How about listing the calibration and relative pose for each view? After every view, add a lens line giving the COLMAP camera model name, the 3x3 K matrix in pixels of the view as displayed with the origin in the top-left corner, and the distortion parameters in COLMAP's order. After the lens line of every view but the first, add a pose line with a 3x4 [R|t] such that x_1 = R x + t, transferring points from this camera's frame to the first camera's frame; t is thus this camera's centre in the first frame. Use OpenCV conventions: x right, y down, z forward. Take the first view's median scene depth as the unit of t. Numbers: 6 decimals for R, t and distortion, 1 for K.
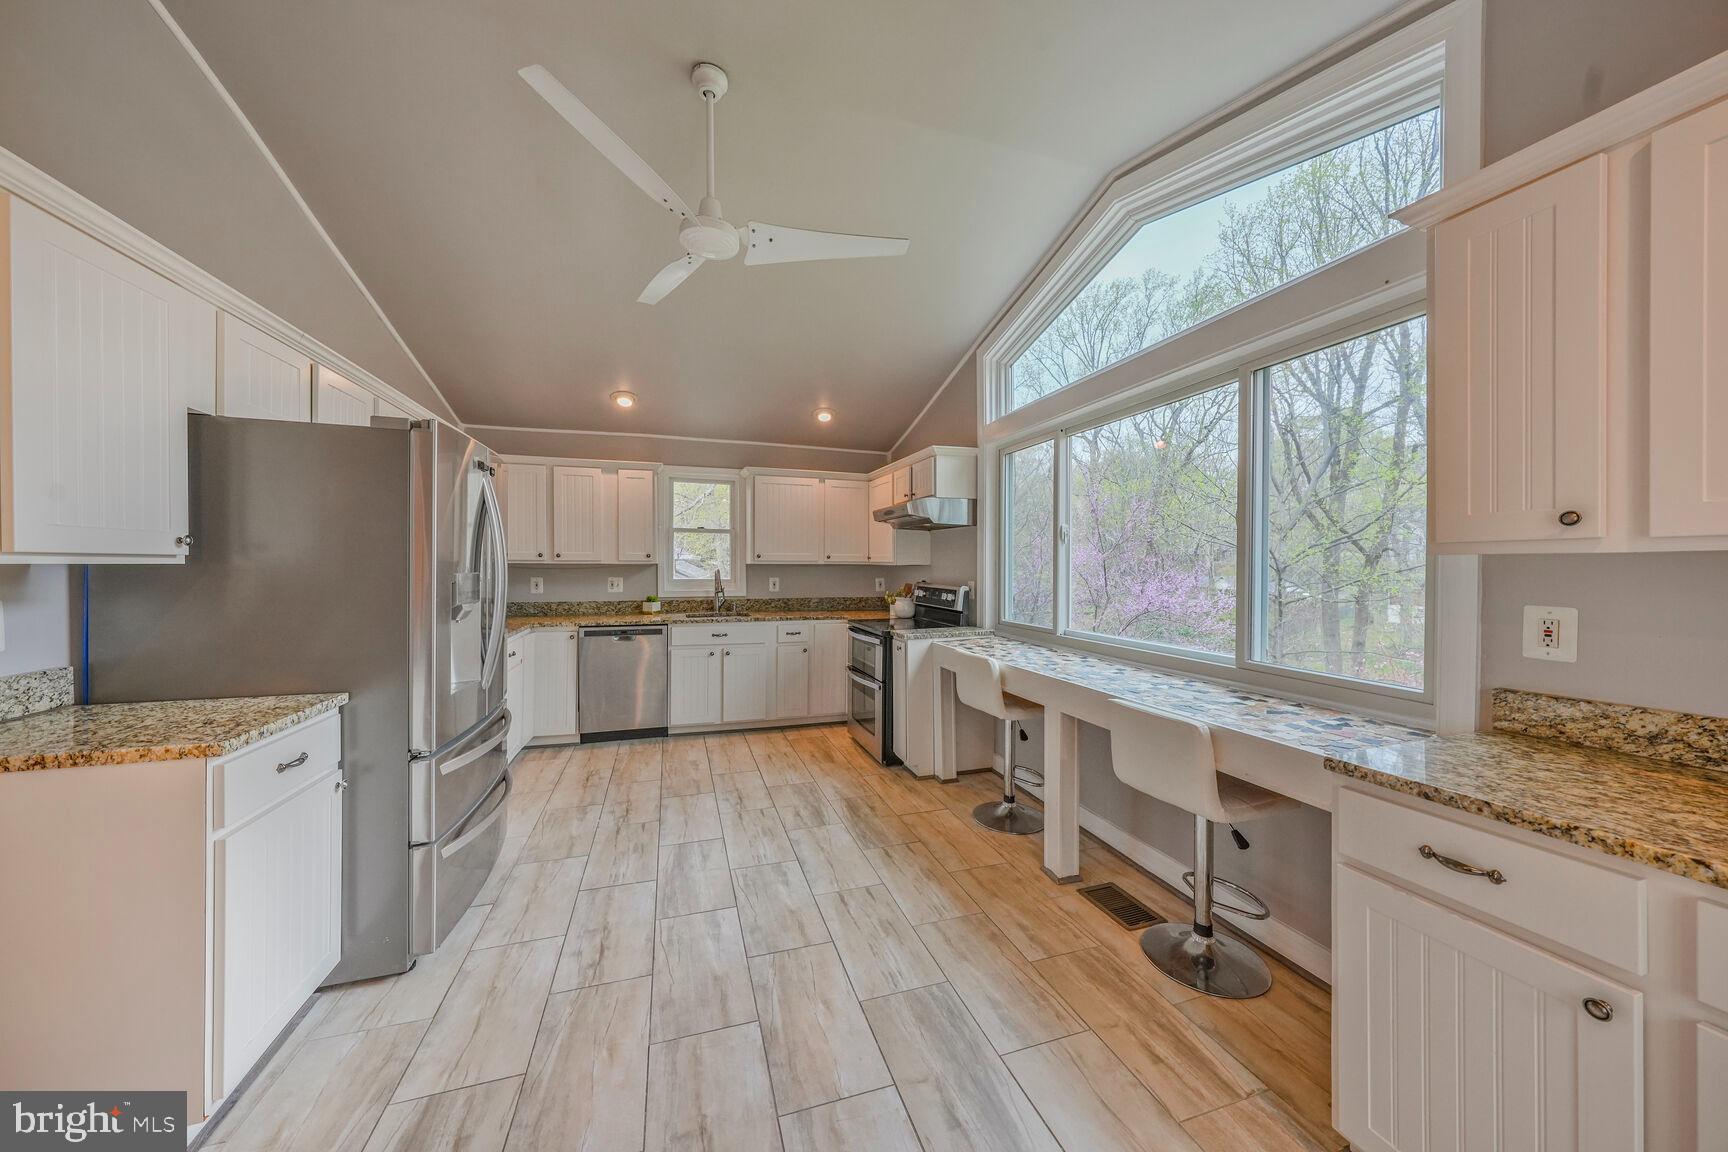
lens RADIAL K [[584.6, 0, 862.0], [0, 584.6, 567.5], [0, 0, 1]] dist [-0.001943, -0.000040]
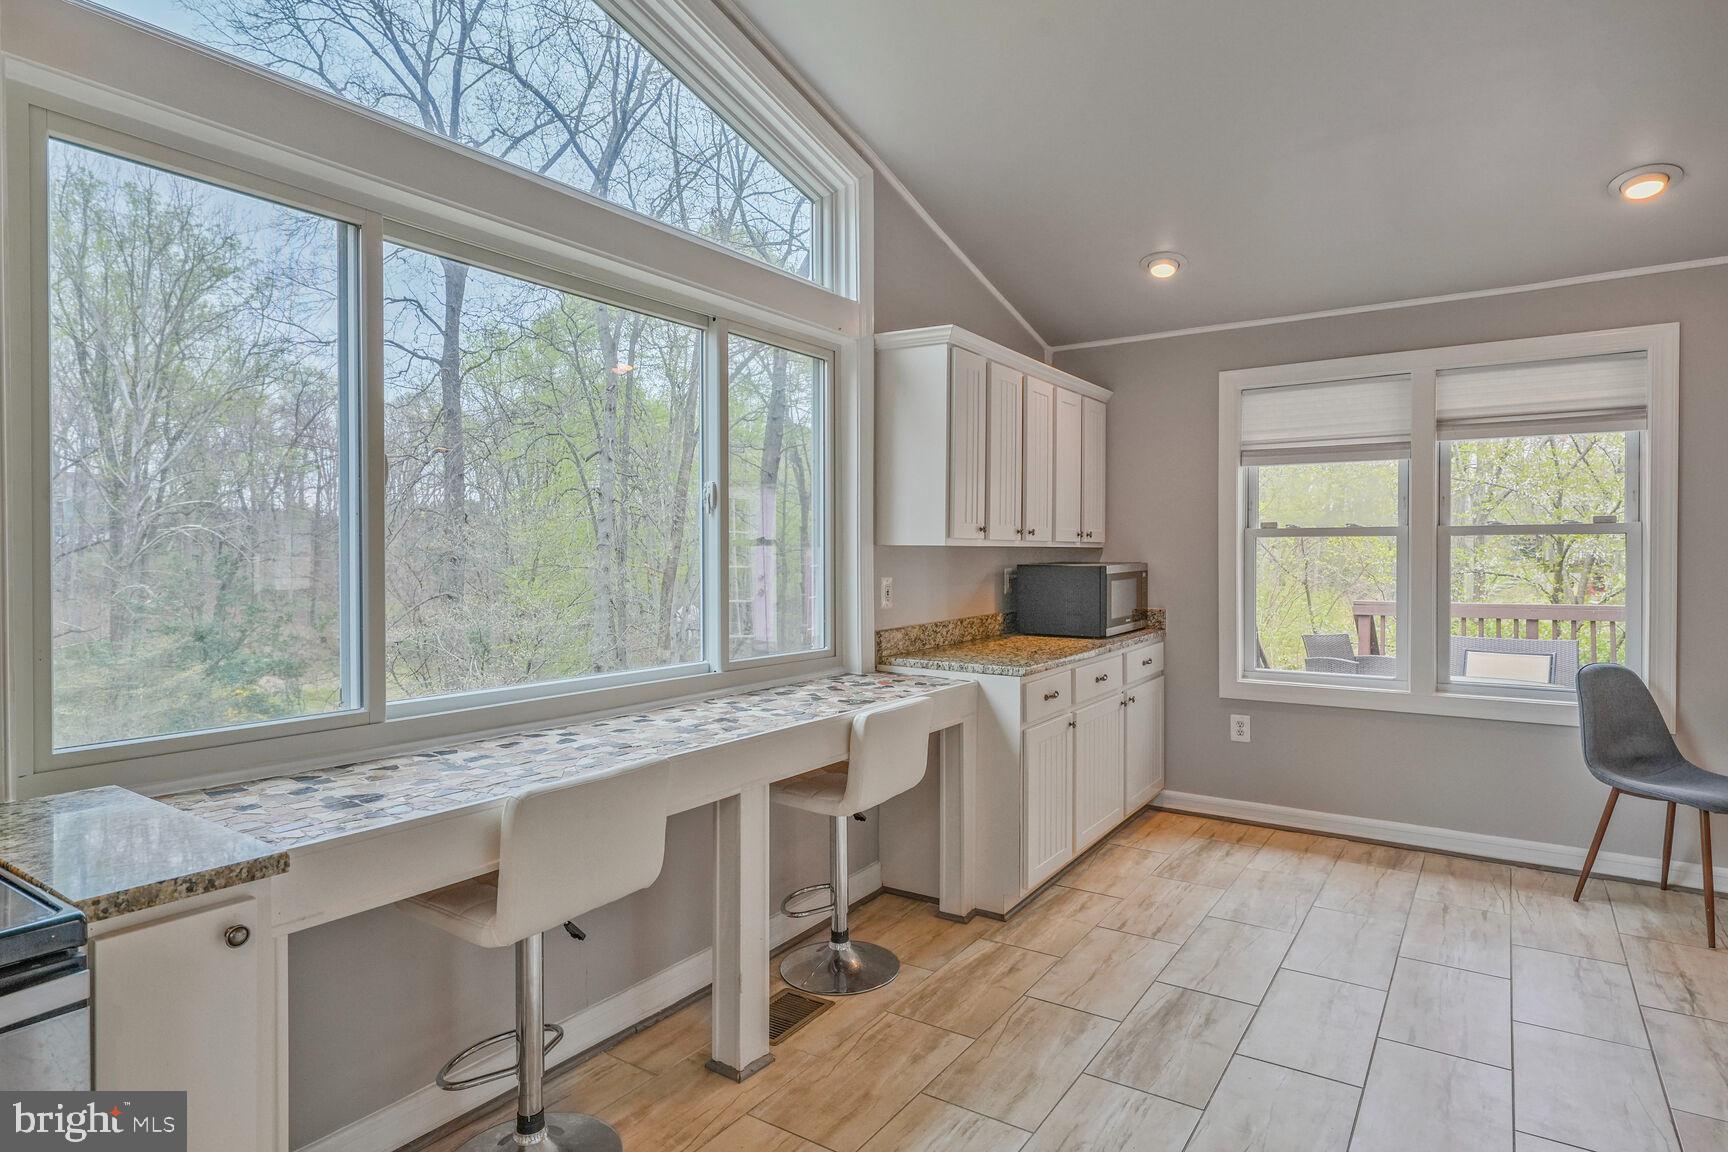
lens RADIAL K [[933.8, 0, 851.6], [0, 933.8, 576.5], [0, 0, 1]] dist [-0.001040, -0.000114]
pose [[-0.608931, -0.014796, 0.793085, -0.510409], [0.003872, 0.999759, 0.021624, 0.004028], [-0.793214, 0.016239, -0.608727, 1.565720]]
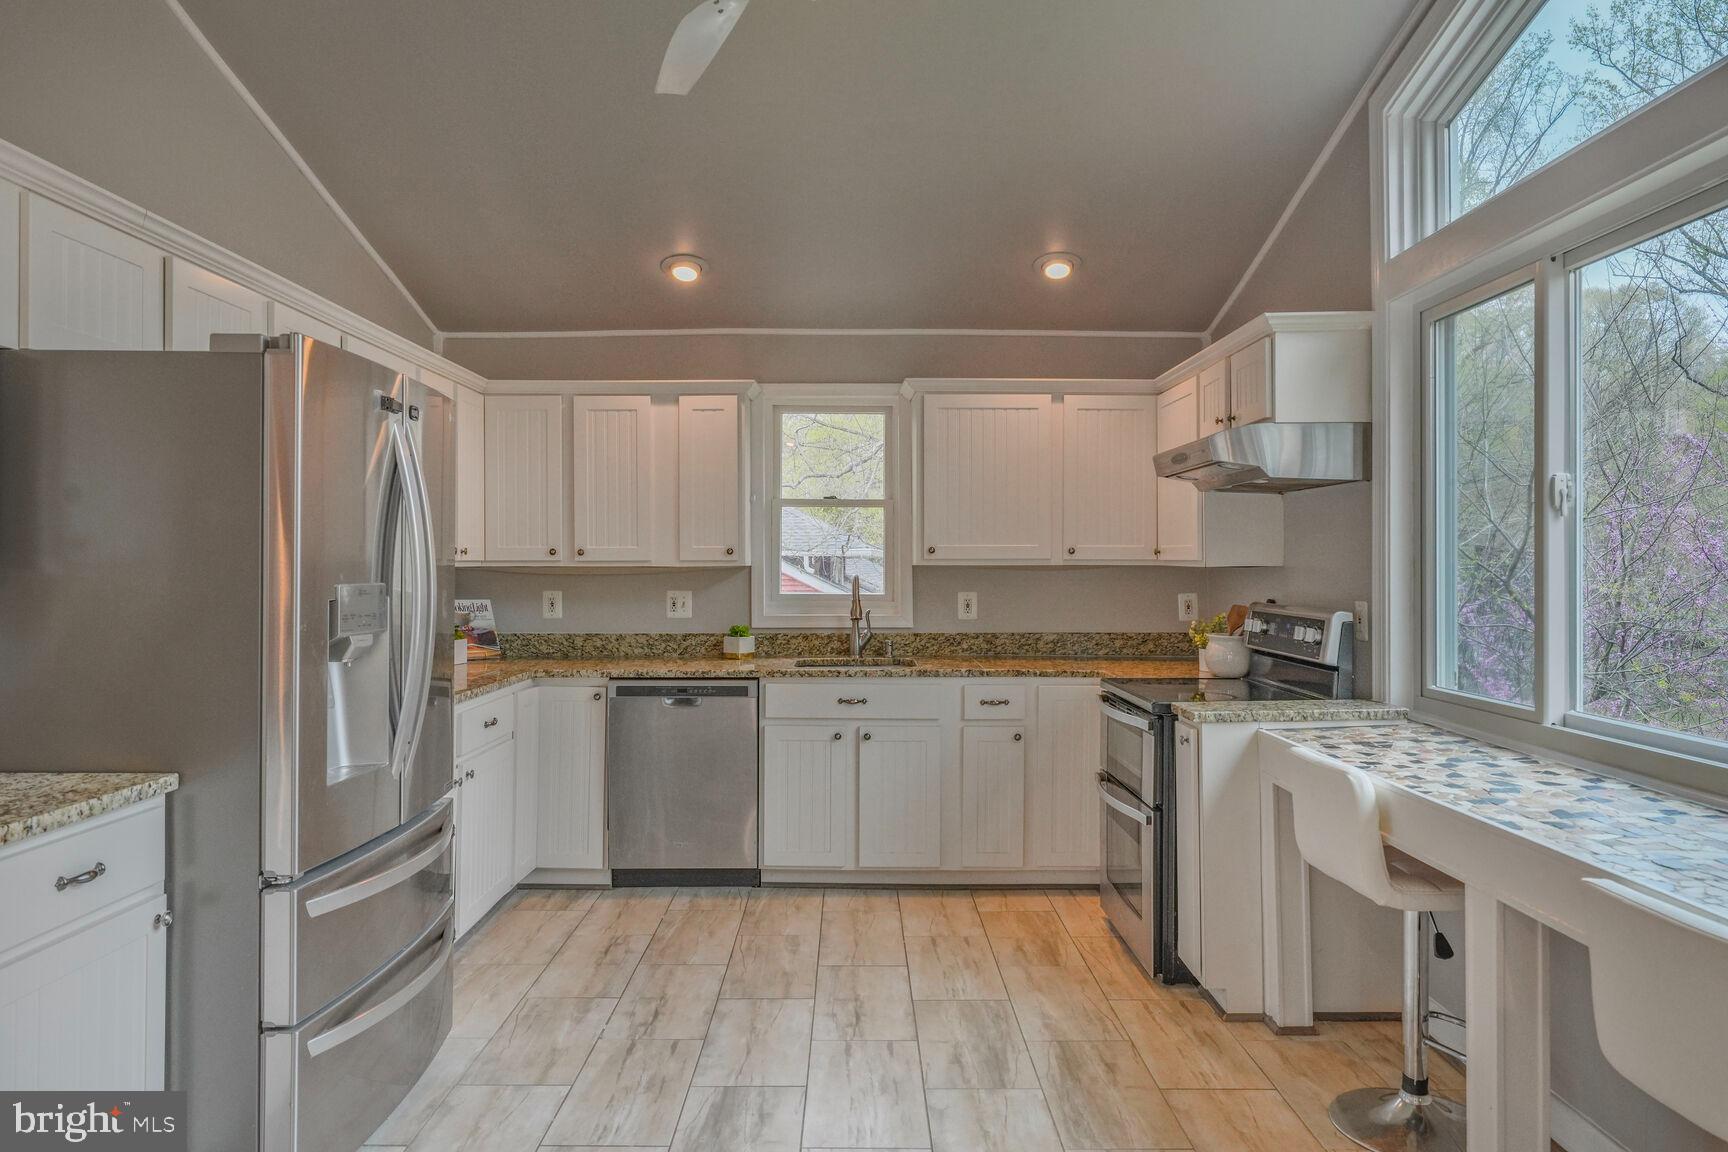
lens RADIAL K [[1154.4, 0, 860.4], [0, 1154.4, 561.9], [0, 0, 1]] dist [0.003065, 0.001571]
pose [[0.952008, -0.005564, -0.306022, 0.106490], [0.003021, 0.999957, -0.008783, -0.000811], [0.306057, 0.007436, 0.951984, 0.016468]]
